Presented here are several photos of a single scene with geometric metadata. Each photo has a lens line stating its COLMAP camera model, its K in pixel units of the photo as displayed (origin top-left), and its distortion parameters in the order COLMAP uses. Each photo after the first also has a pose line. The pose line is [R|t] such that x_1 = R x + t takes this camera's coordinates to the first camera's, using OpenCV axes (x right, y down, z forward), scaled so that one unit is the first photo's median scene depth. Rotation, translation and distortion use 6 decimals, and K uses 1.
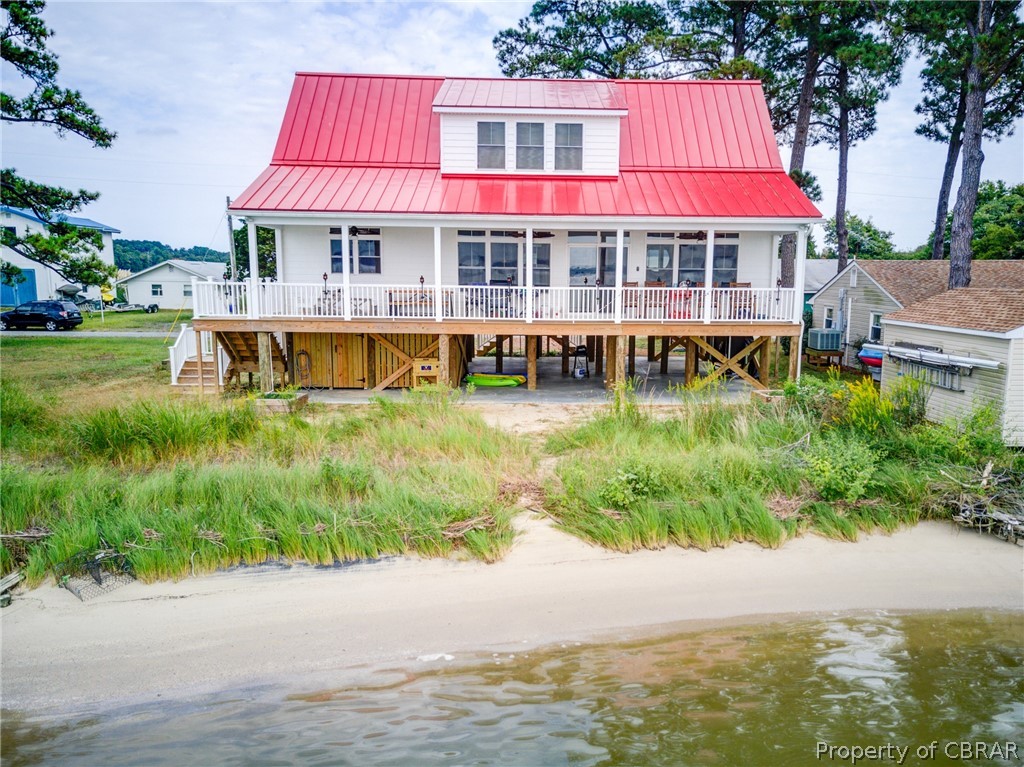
lens RADIAL K [[781.3, 0, 527.1], [0, 781.3, 356.0], [0, 0, 1]] dist [0.064784, -0.096983]
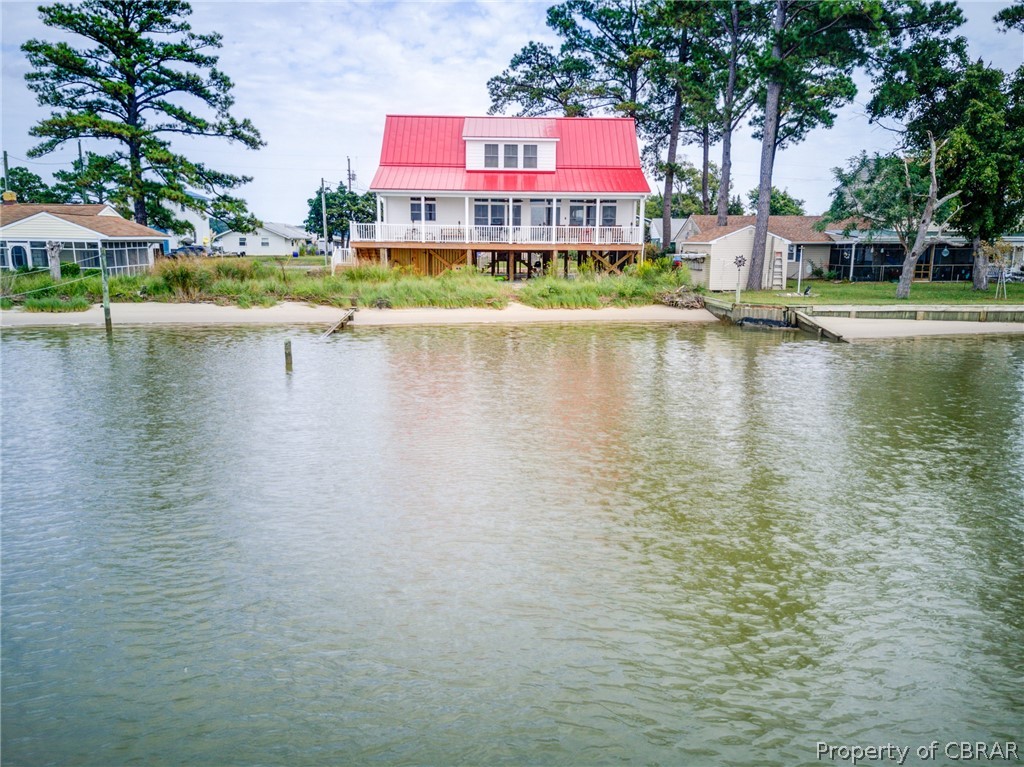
lens RADIAL K [[881.3, 0, 512.0], [0, 881.3, 383.5], [0, 0, 1]] dist [-0.002383, -0.002598]
pose [[0.999916, -0.004406, 0.012166, -0.022967], [0.003811, 0.998819, 0.048437, 0.199767], [-0.012365, -0.048387, 0.998752, -1.256326]]
